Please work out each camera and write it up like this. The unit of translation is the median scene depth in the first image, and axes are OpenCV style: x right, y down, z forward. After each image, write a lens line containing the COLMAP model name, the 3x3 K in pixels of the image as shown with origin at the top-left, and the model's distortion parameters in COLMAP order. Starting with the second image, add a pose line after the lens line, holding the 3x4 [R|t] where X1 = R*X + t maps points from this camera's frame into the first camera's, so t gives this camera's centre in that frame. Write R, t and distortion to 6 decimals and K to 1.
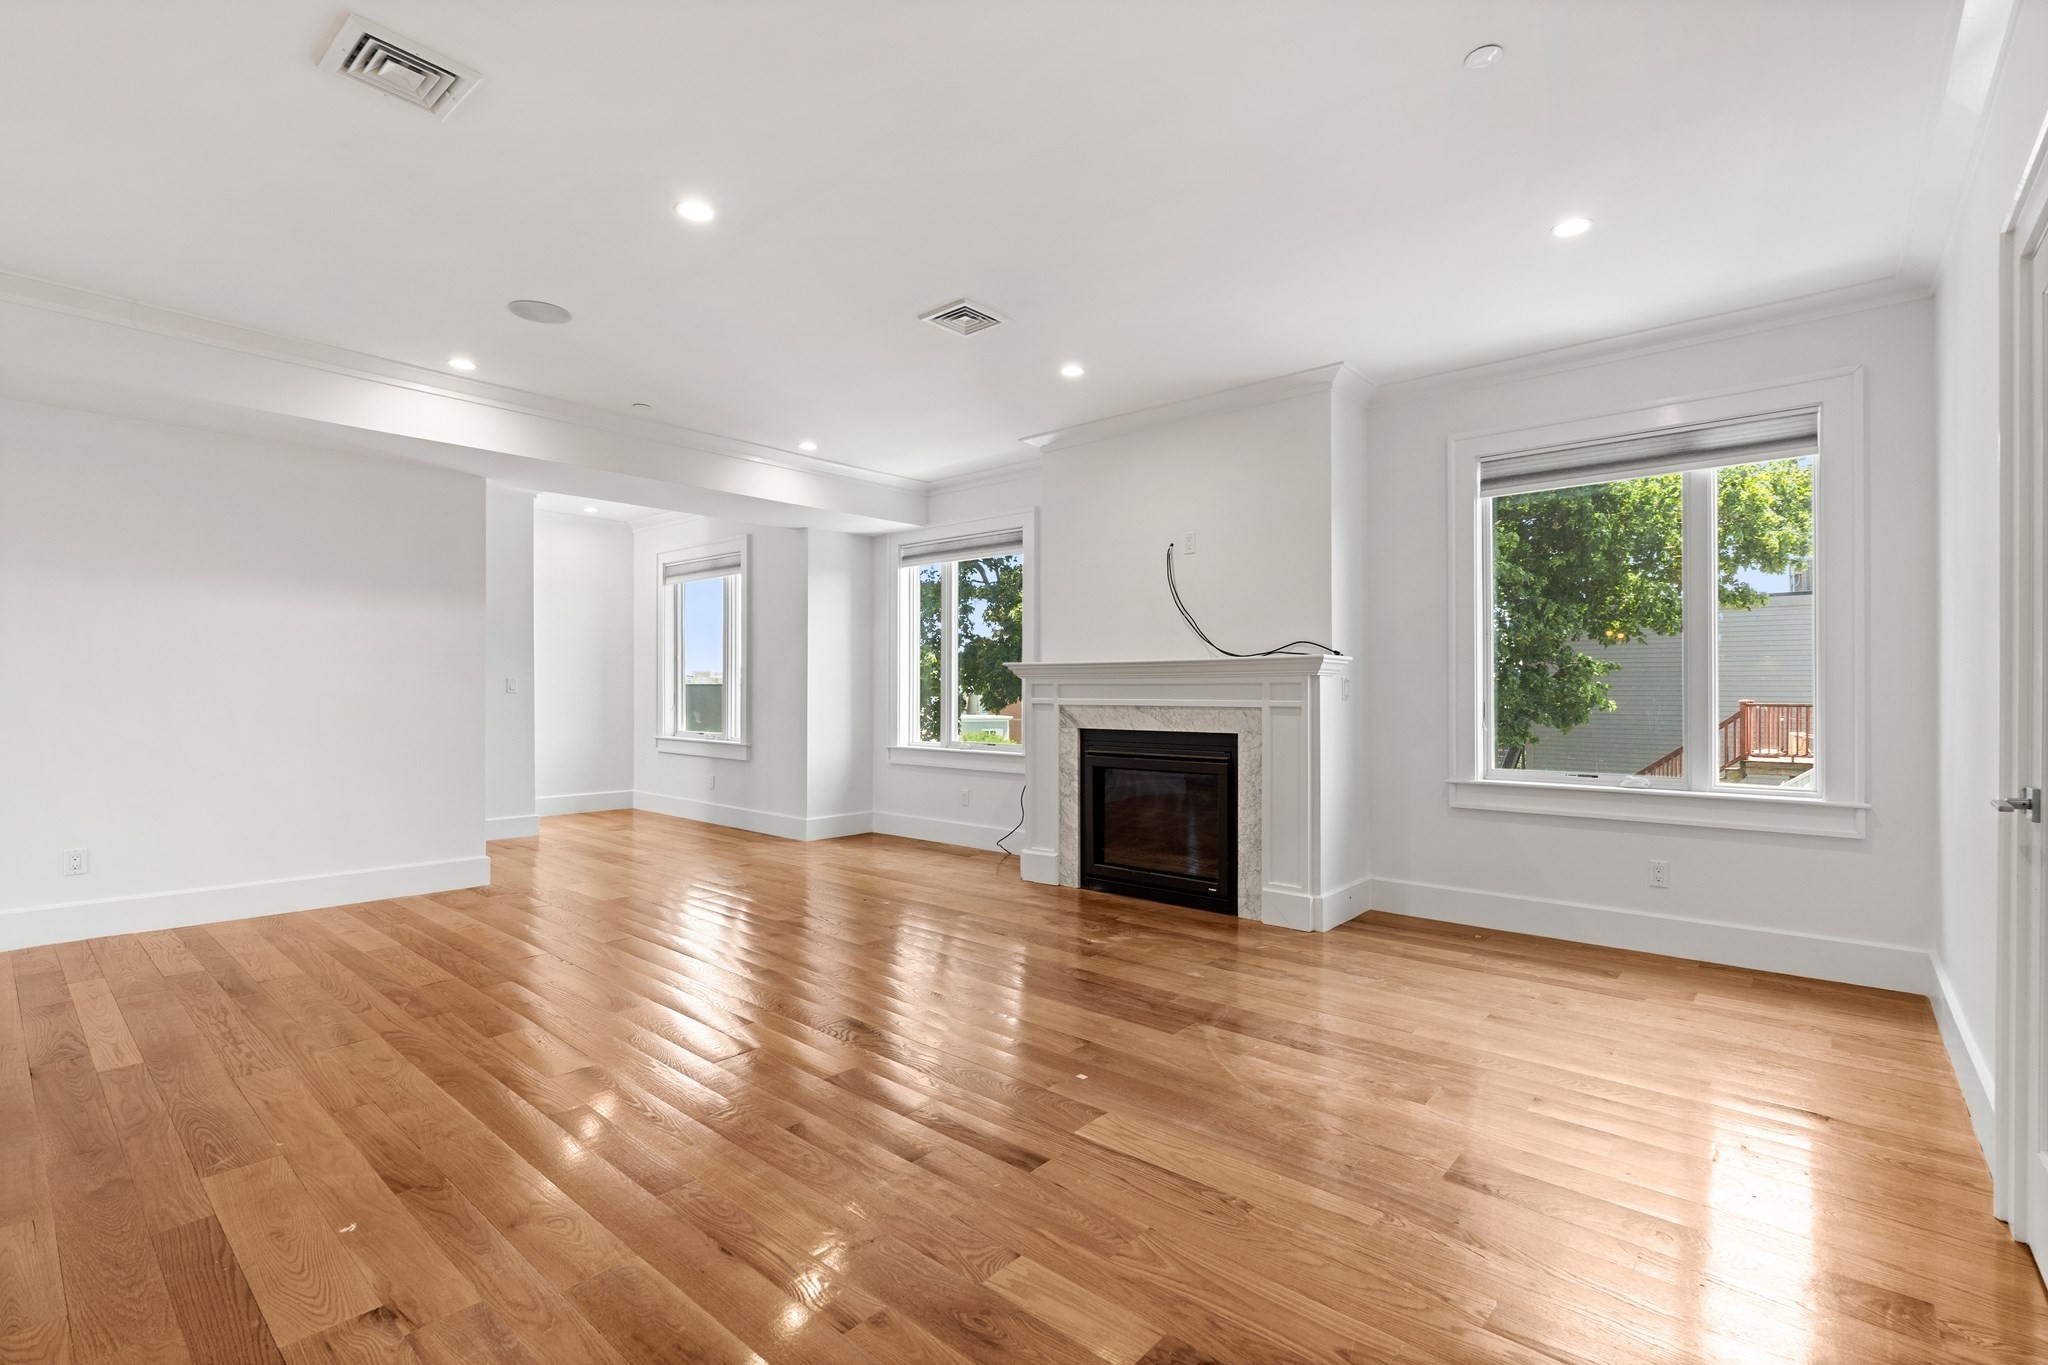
lens RADIAL K [[927.7, 0, 1041.4], [0, 927.7, 687.2], [0, 0, 1]] dist [-0.001549, 0.000009]
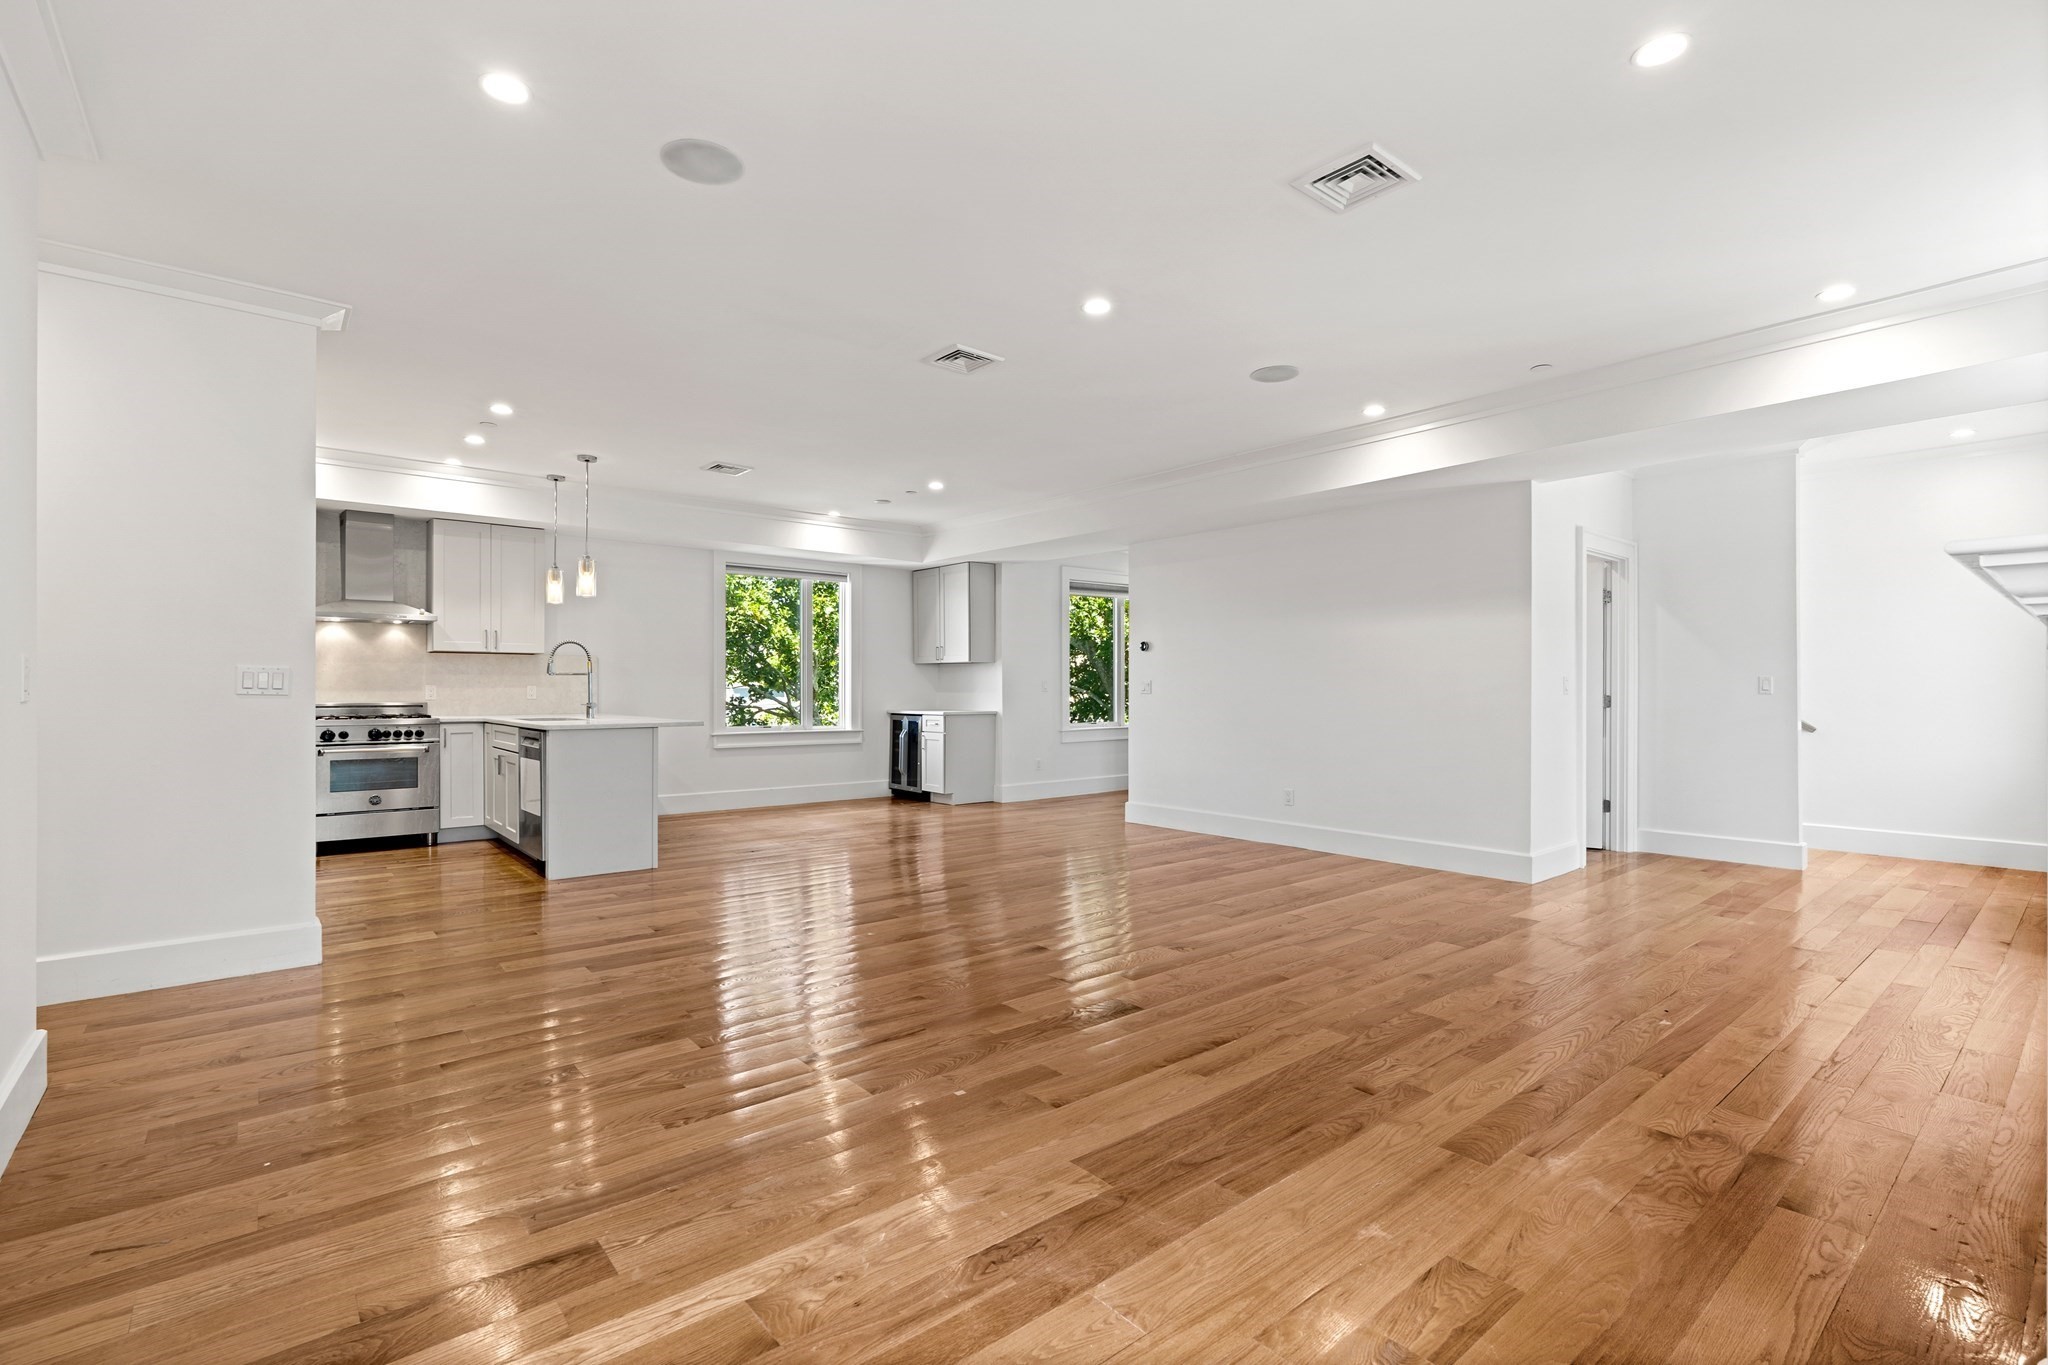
lens RADIAL K [[927.7, 0, 1021.8], [0, 927.7, 687.7], [0, 0, 1]] dist [-0.001549, 0.000009]
pose [[-0.166686, -0.004363, -0.986000, 0.815070], [0.001270, 0.999988, -0.004640, 0.006418], [0.986009, -0.002026, -0.166678, 1.019754]]
